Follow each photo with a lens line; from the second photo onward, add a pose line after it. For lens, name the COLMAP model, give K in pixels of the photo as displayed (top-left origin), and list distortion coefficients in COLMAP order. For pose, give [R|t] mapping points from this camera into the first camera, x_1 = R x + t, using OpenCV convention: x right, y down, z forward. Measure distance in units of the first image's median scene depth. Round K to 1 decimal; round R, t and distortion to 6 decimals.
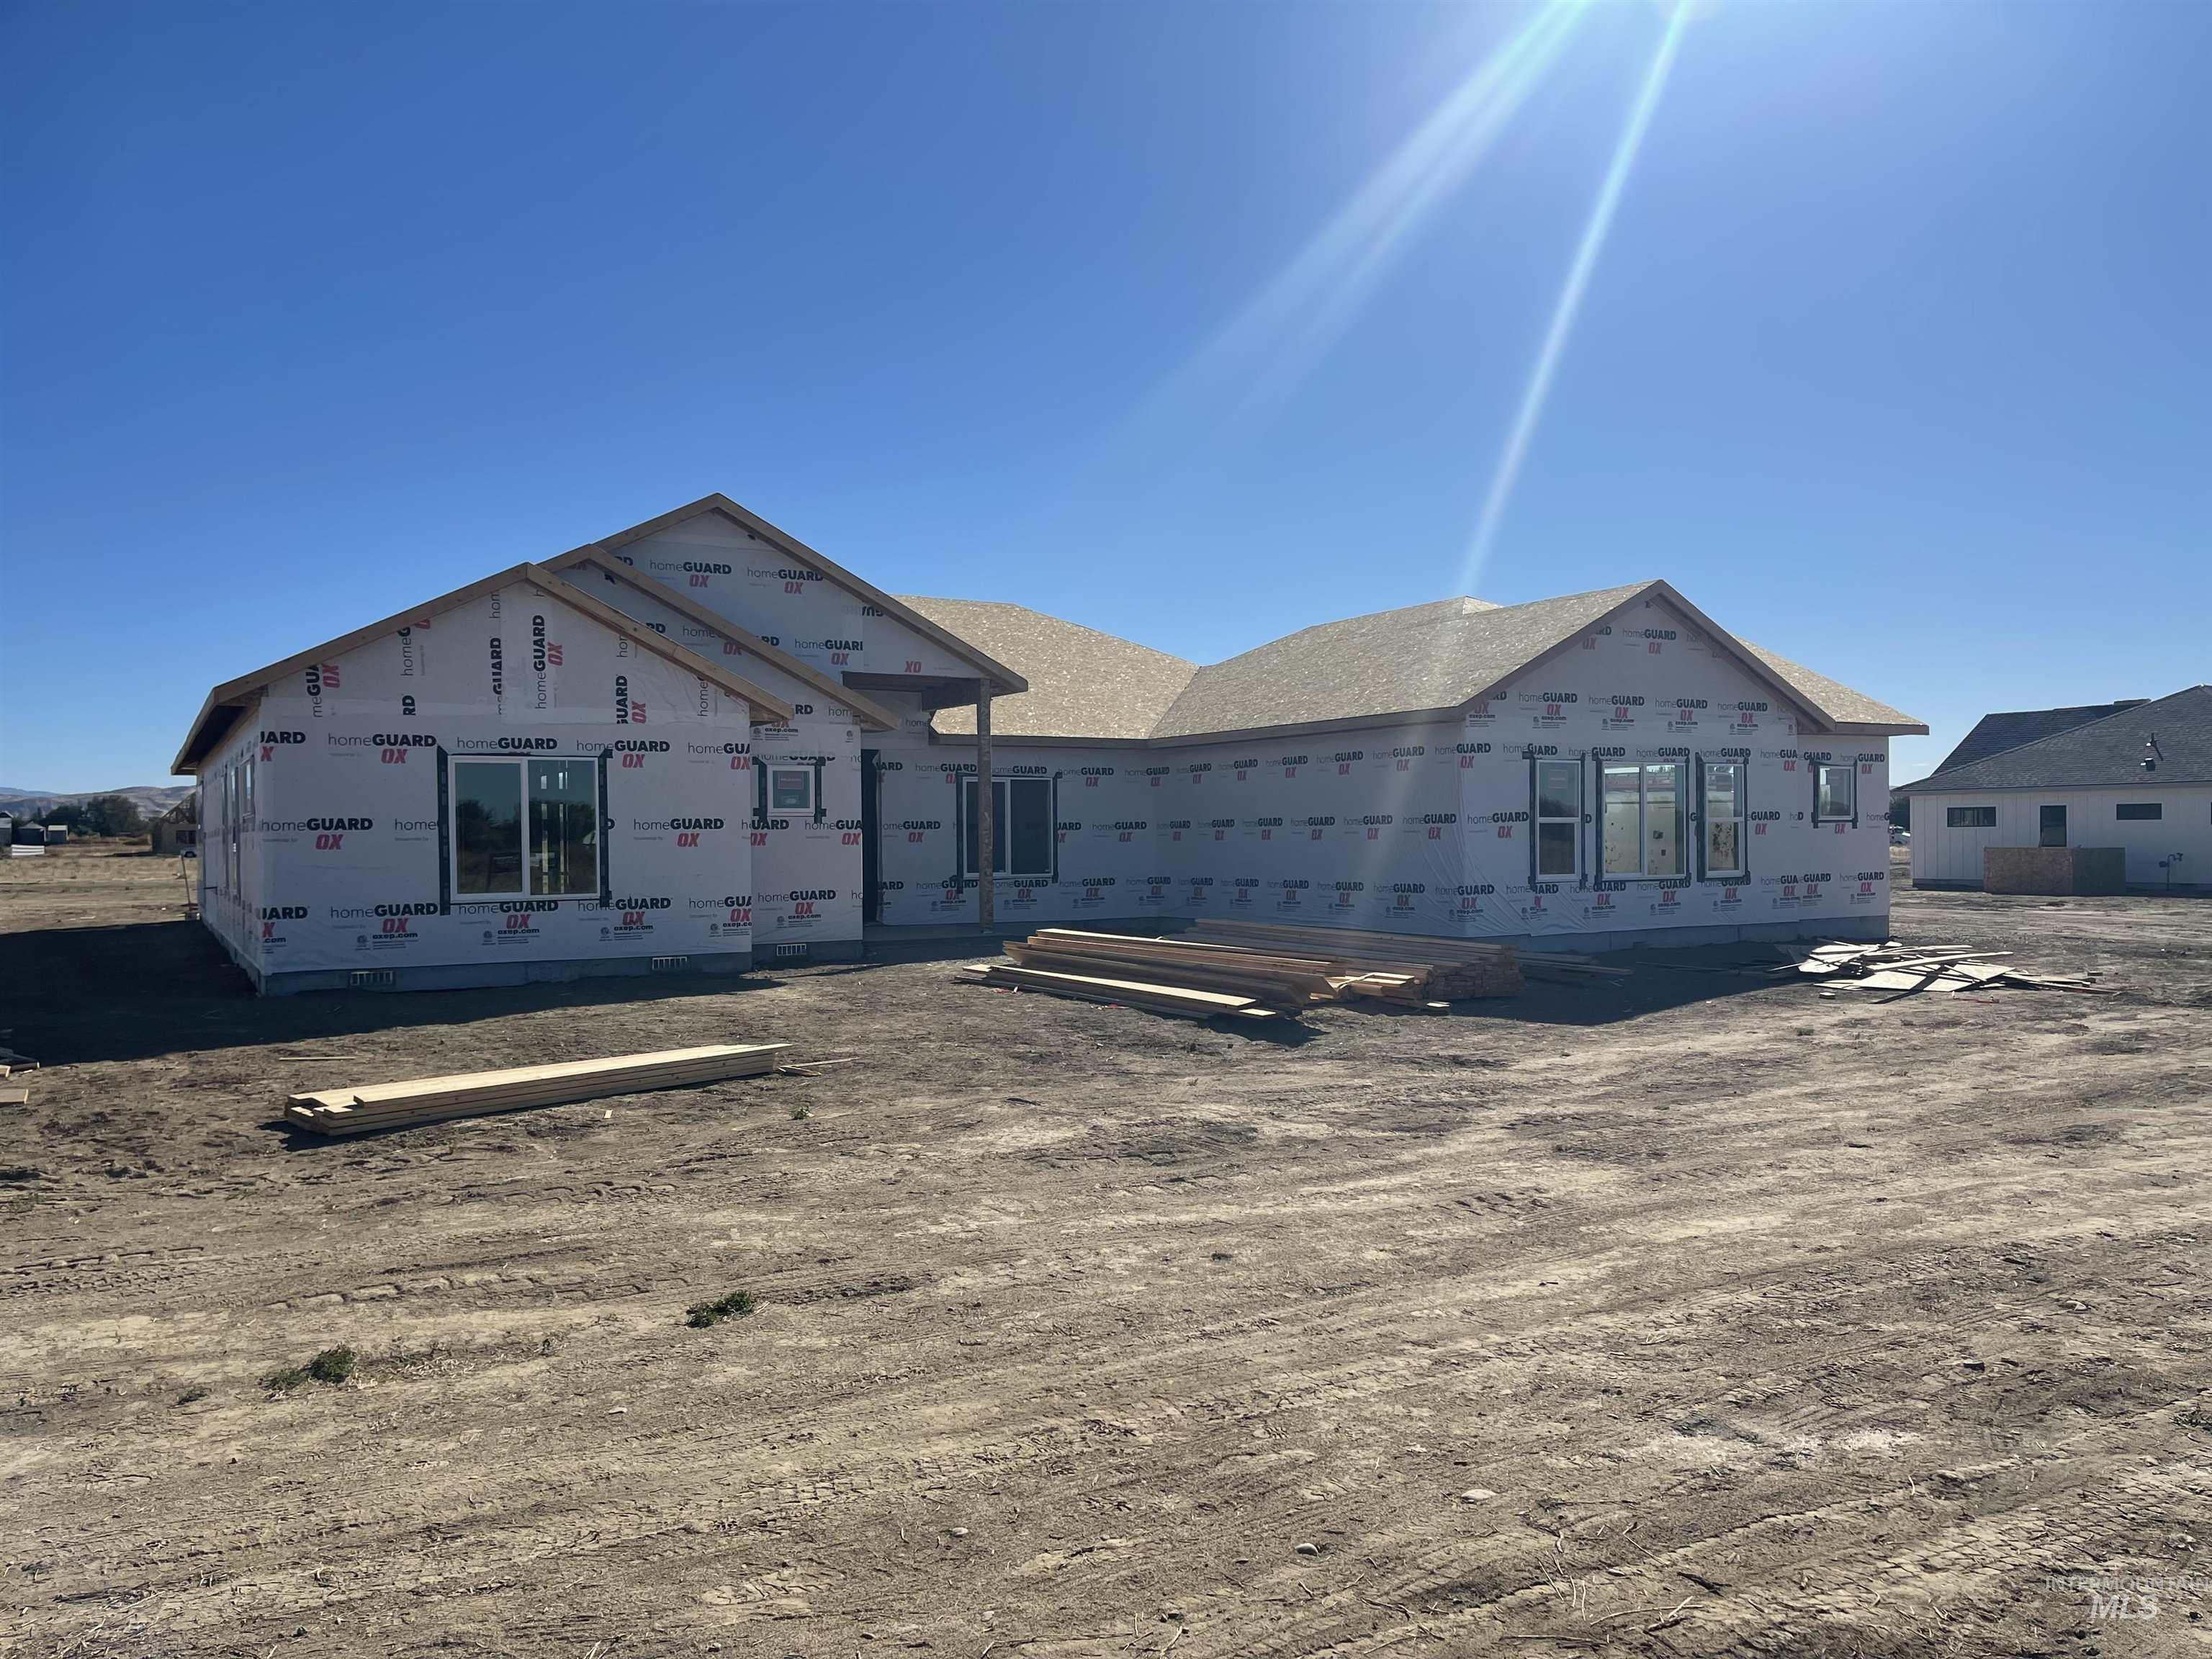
lens RADIAL K [[1688.1, 0, 1107.8], [0, 1688.1, 839.3], [0, 0, 1]] dist [0.039730, 0.001920]
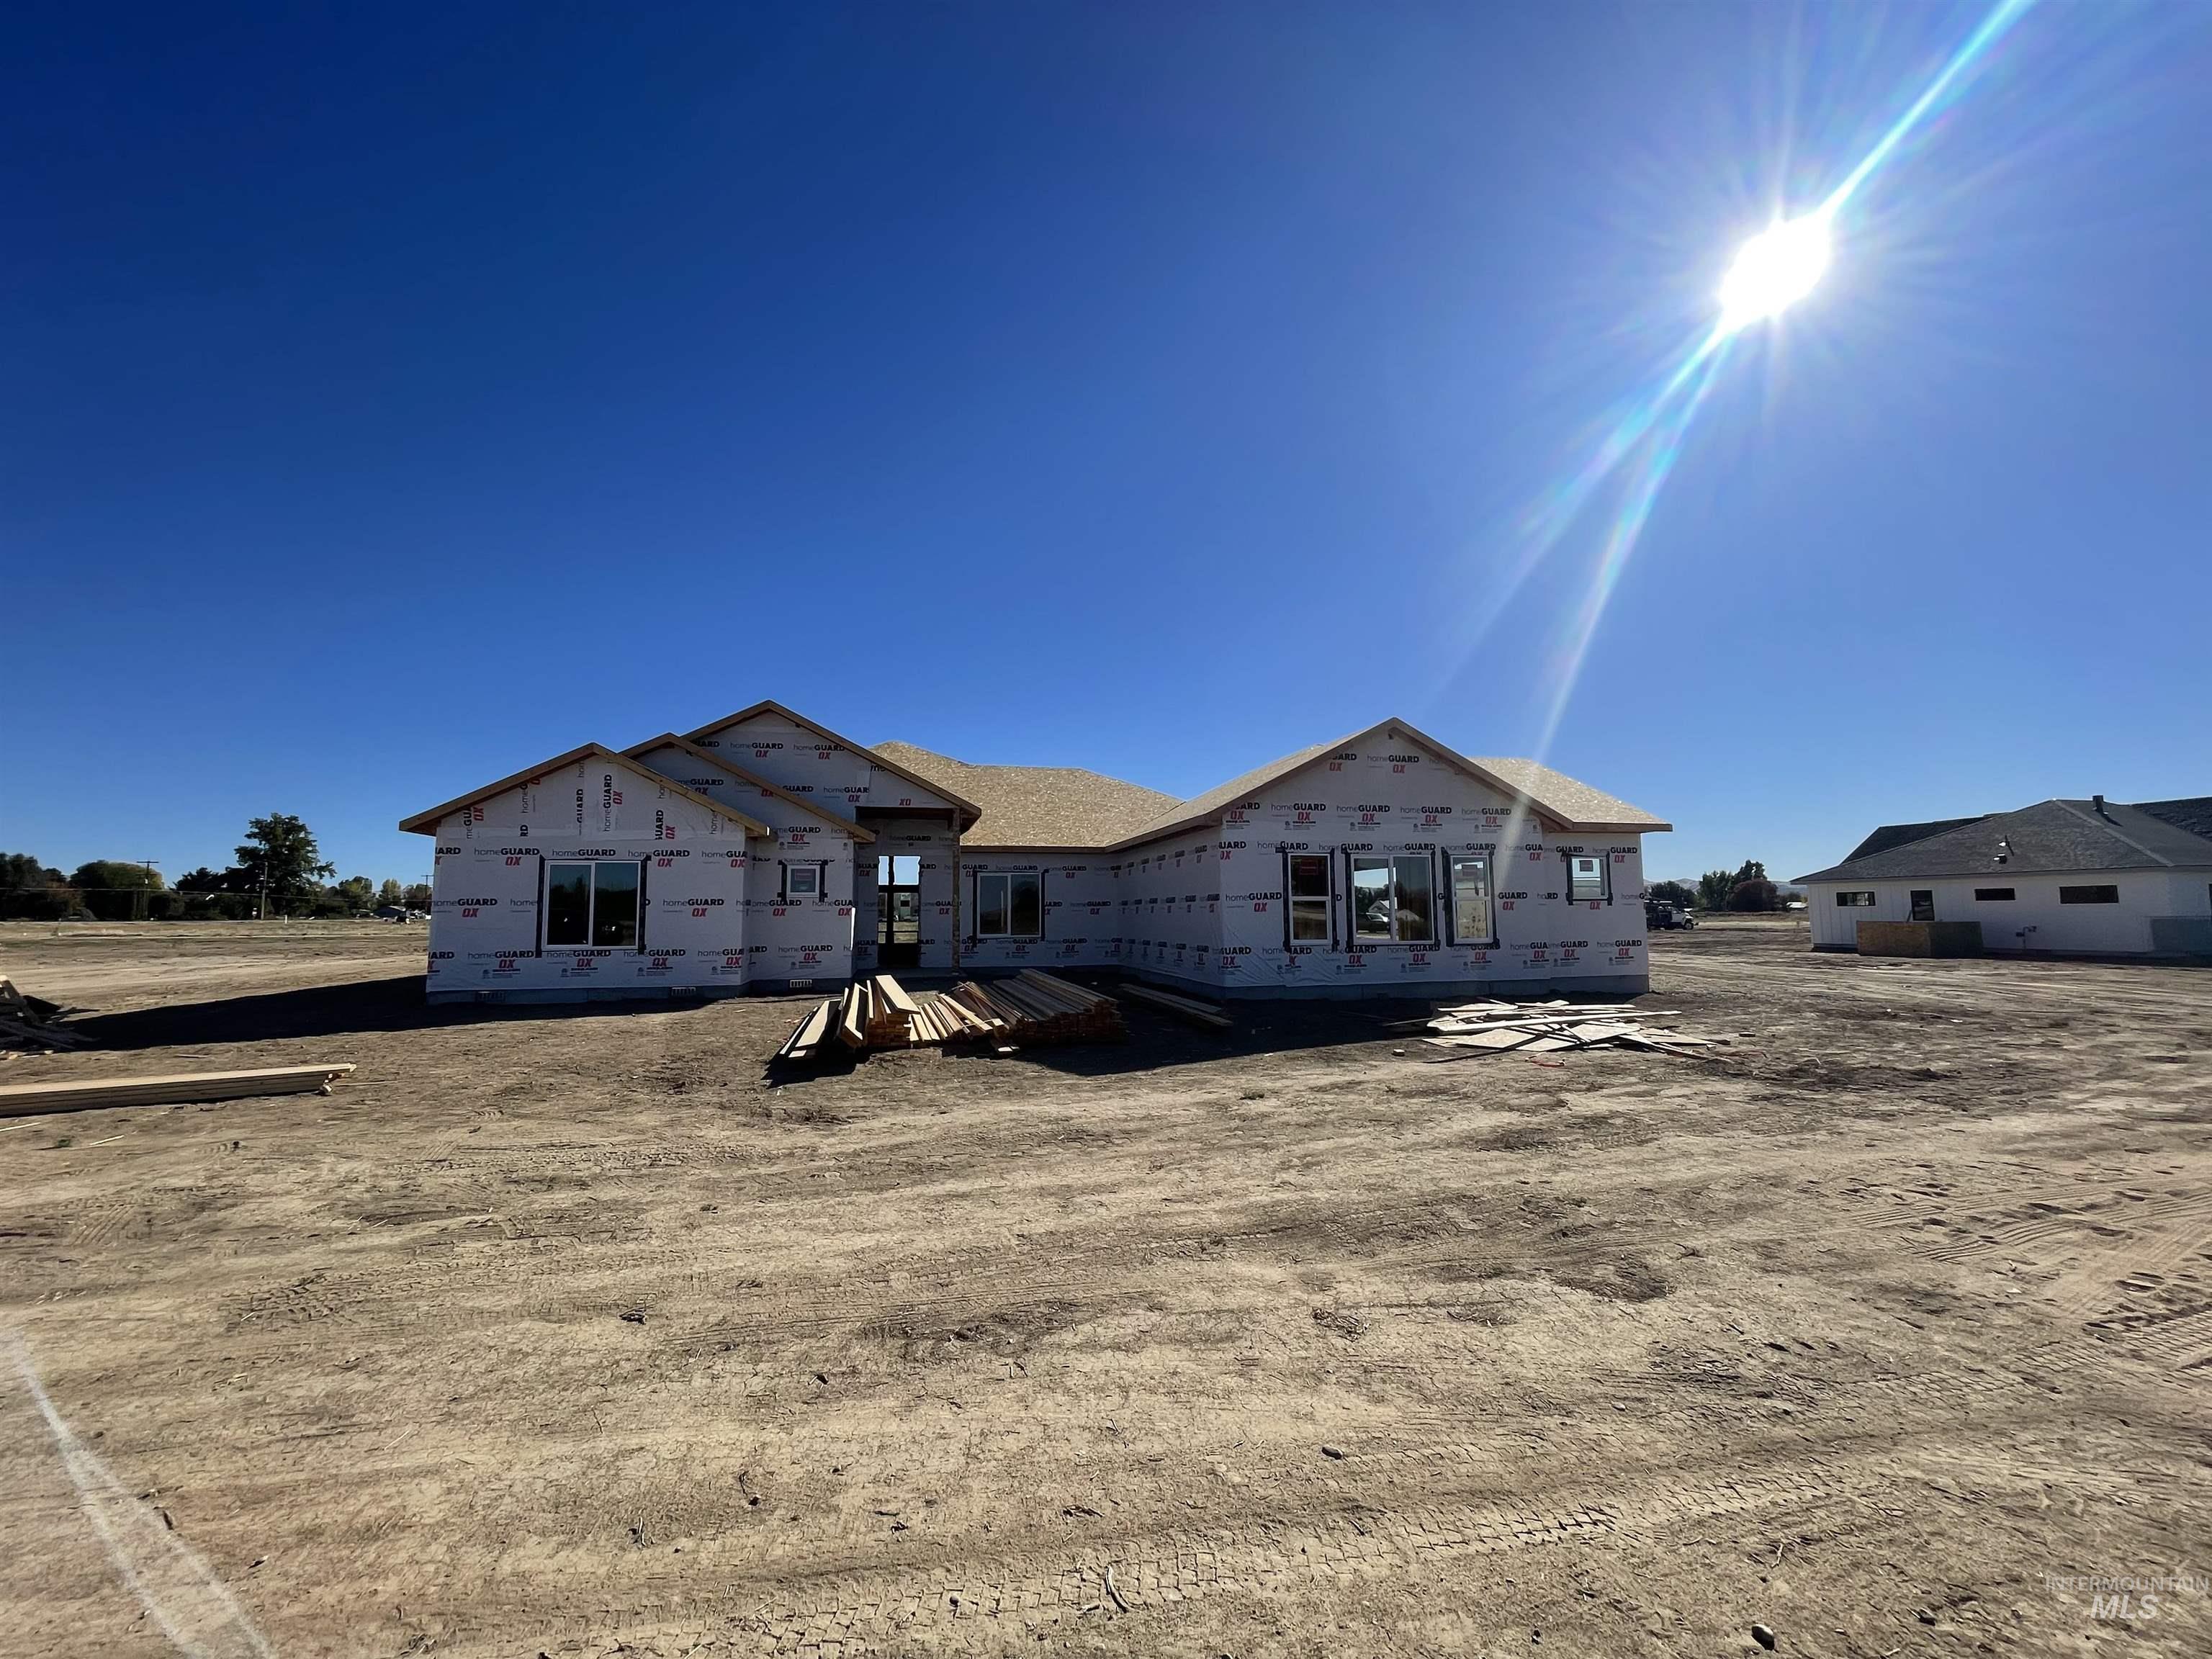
lens RADIAL K [[886.9, 0, 1098.6], [0, 886.9, 828.8], [0, 0, 1]] dist [0.000730, 0.000525]
pose [[0.953430, -0.026700, -0.300430, 0.317251], [-0.002173, 0.995440, -0.095363, 0.000778], [0.301606, 0.091575, 0.949025, 0.283523]]
